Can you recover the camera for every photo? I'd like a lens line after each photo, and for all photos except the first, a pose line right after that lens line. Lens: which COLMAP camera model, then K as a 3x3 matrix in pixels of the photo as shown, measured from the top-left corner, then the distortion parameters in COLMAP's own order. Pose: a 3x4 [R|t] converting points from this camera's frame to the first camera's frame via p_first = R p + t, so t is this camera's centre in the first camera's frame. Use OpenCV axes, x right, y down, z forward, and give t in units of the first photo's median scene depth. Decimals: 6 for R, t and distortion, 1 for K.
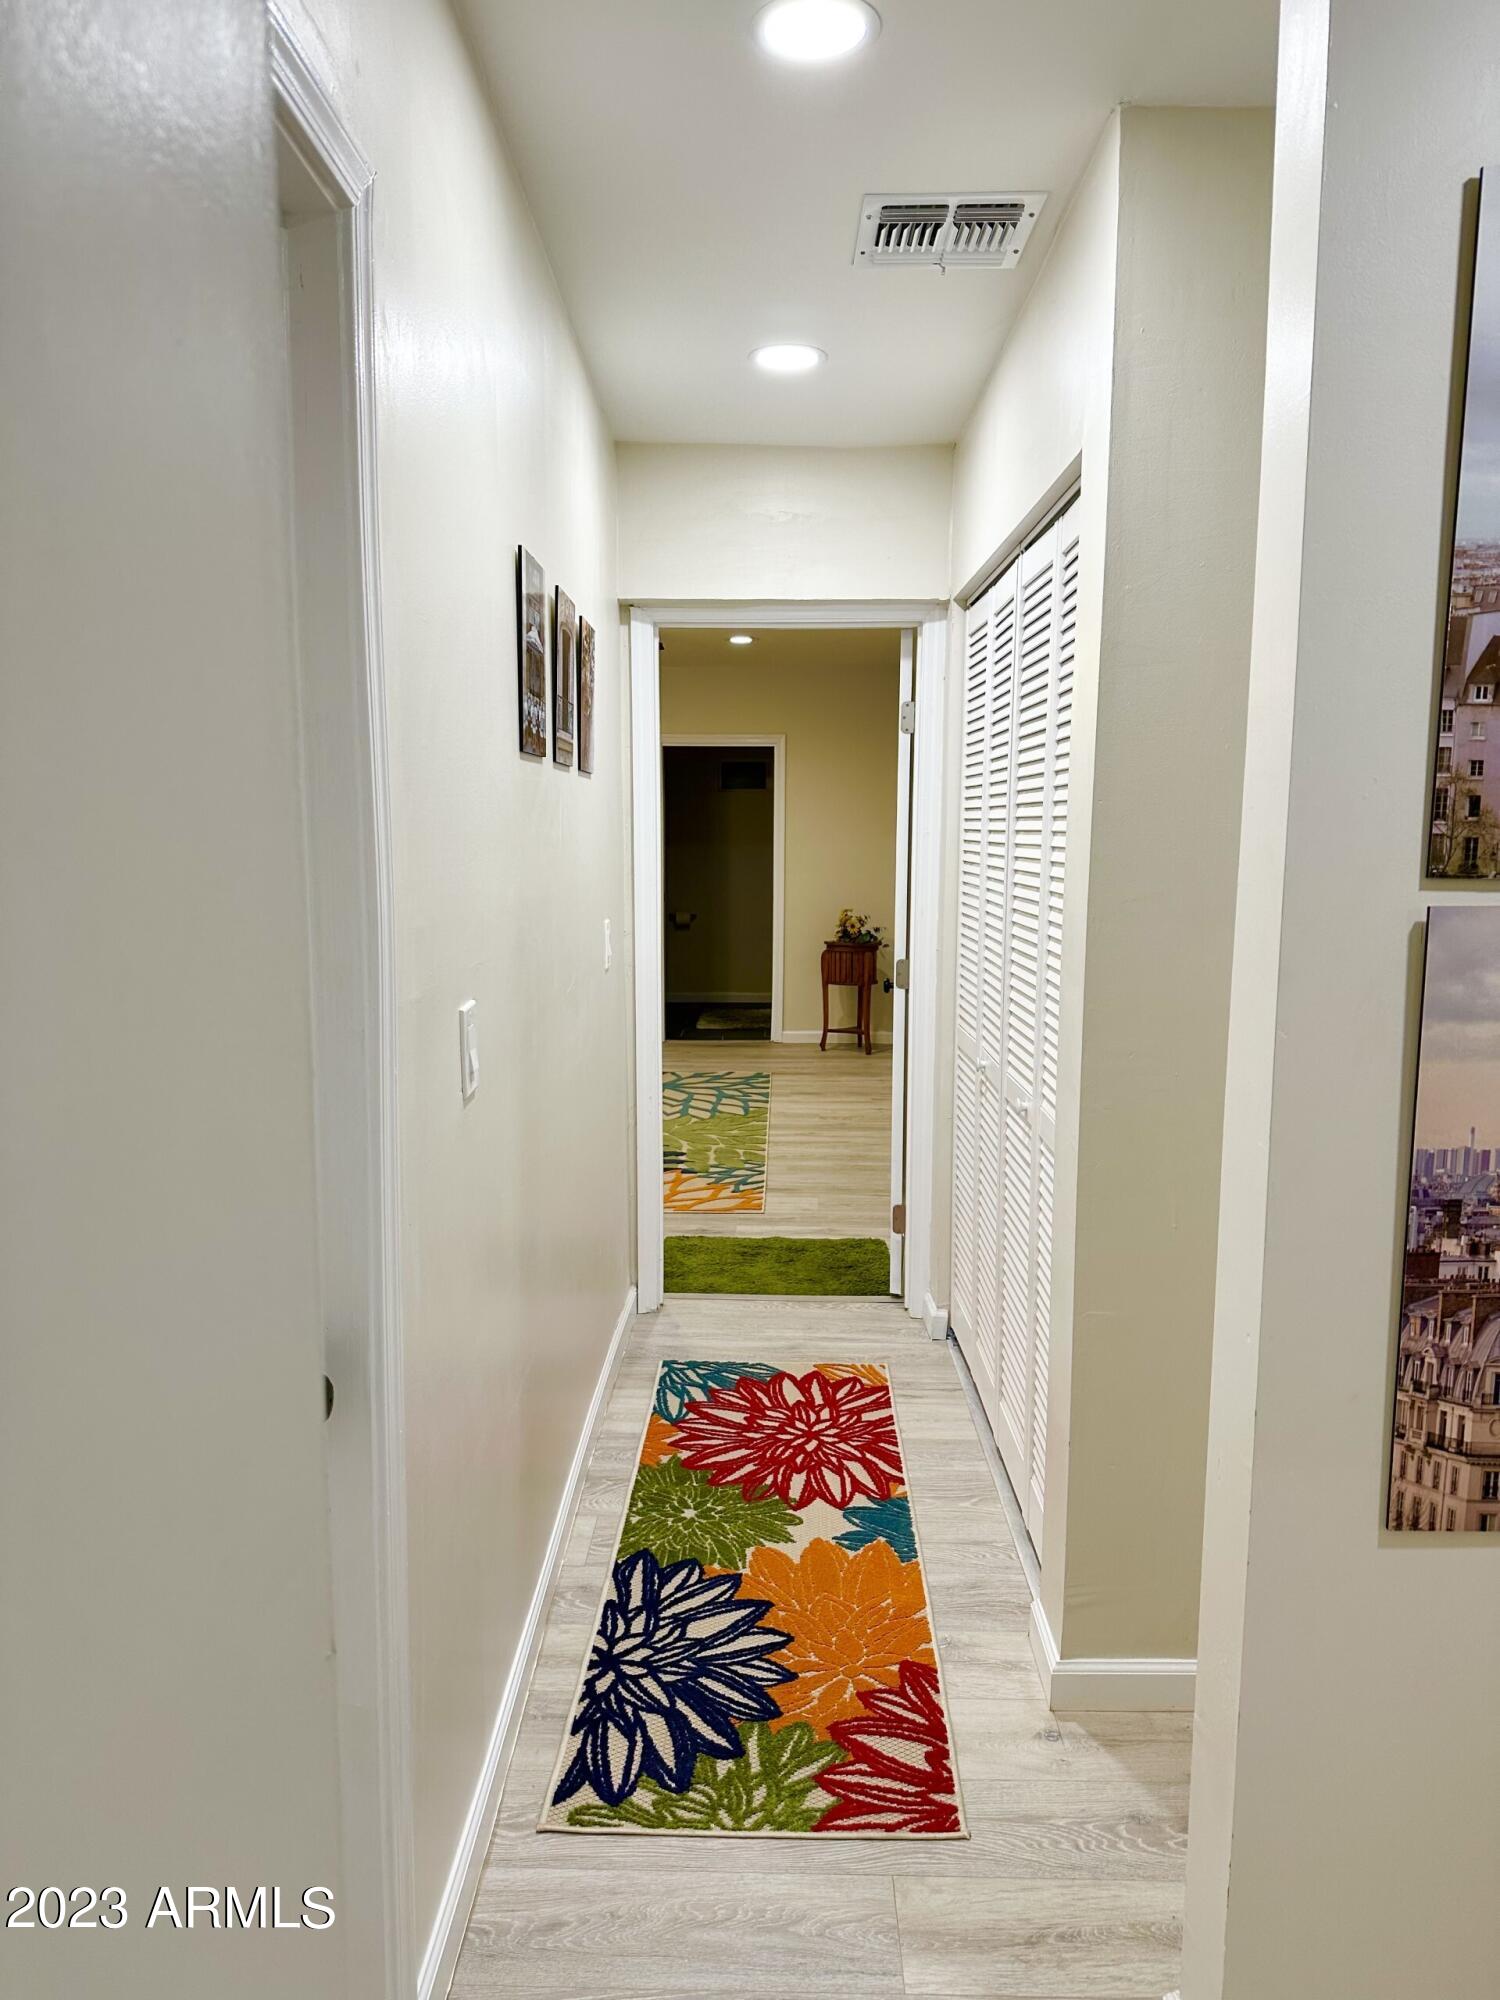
lens RADIAL K [[1402.5, 0, 750.0], [0, 1402.5, 1000.0], [0, 0, 1]] dist [0.059577, -0.090511]
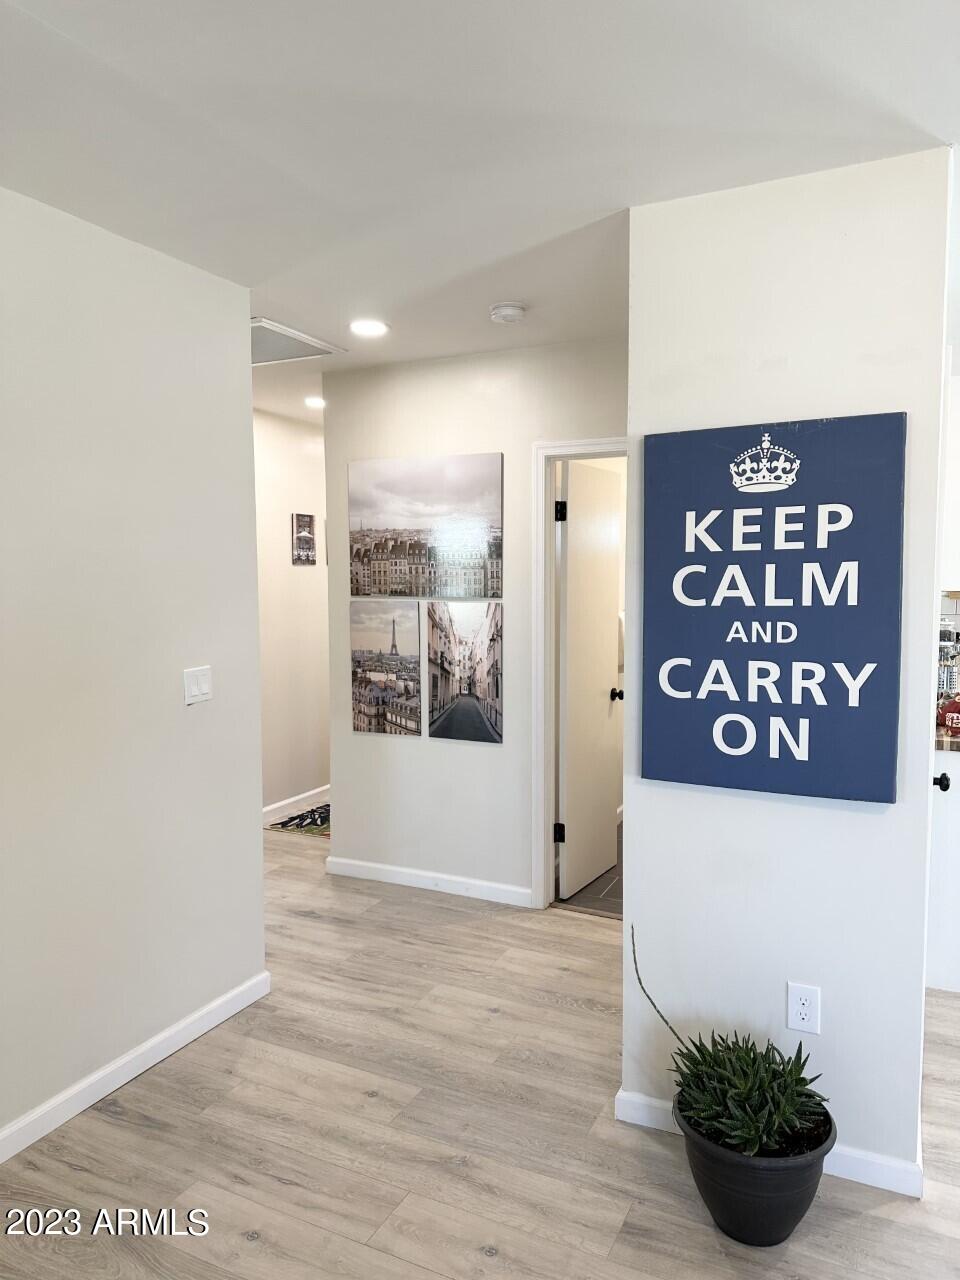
lens RADIAL K [[897.6, 0, 480.0], [0, 897.6, 640.0], [0, 0, 1]] dist [0.059577, -0.090511]
pose [[0.908836, 0.028199, -0.416200, 2.133770], [-0.050985, 0.997742, -0.043732, 0.181300], [0.414027, 0.060965, 0.908221, -1.636679]]
